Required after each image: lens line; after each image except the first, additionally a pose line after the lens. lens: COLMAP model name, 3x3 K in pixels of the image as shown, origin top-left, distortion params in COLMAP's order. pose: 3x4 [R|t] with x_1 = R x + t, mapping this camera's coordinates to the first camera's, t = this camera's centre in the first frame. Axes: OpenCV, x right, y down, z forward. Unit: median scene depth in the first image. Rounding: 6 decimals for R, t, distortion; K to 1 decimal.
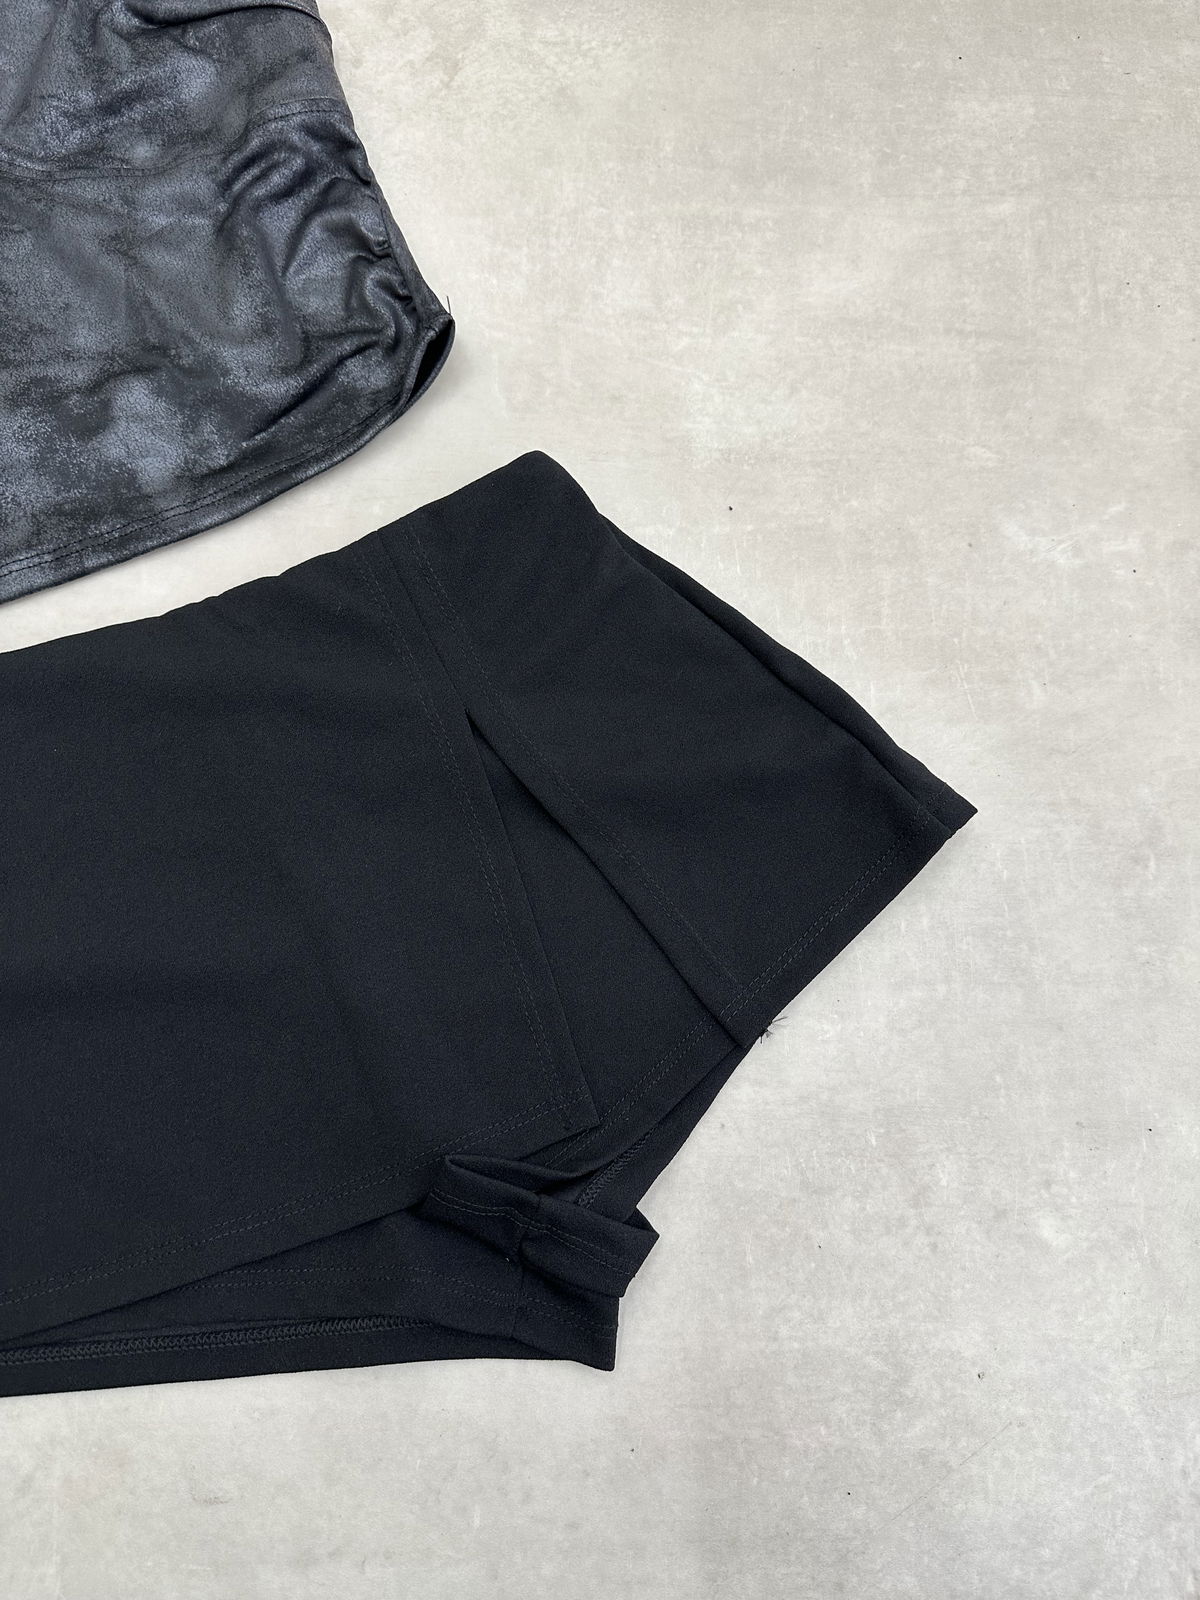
lens RADIAL K [[1085.0, 0, 580.6], [0, 1085.0, 815.3], [0, 0, 1]] dist [0.007536, -0.024205]
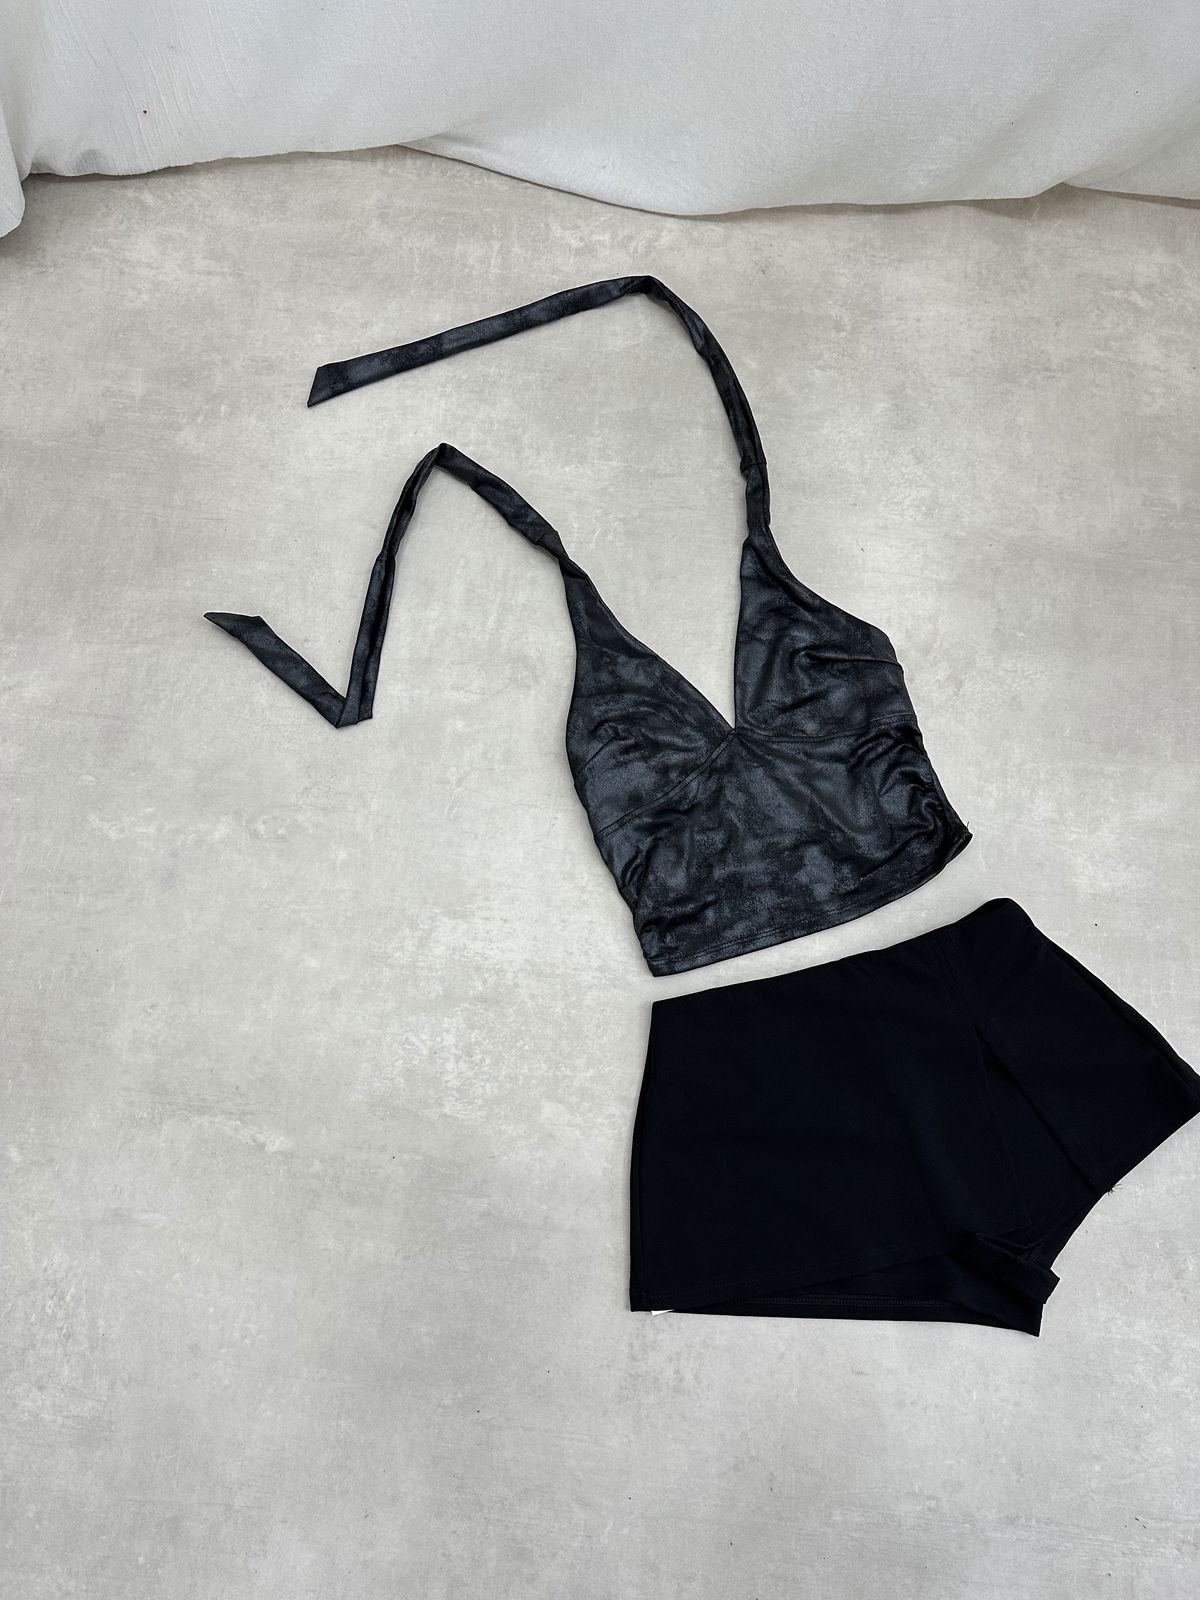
lens RADIAL K [[1085.0, 0, 586.4], [0, 1085.0, 802.7], [0, 0, 1]] dist [0.007536, -0.024205]
pose [[0.992378, 0.075320, -0.097536, -0.631205], [-0.079686, 0.995949, -0.041665, -0.349611], [0.094003, 0.049120, 0.994359, -1.136020]]
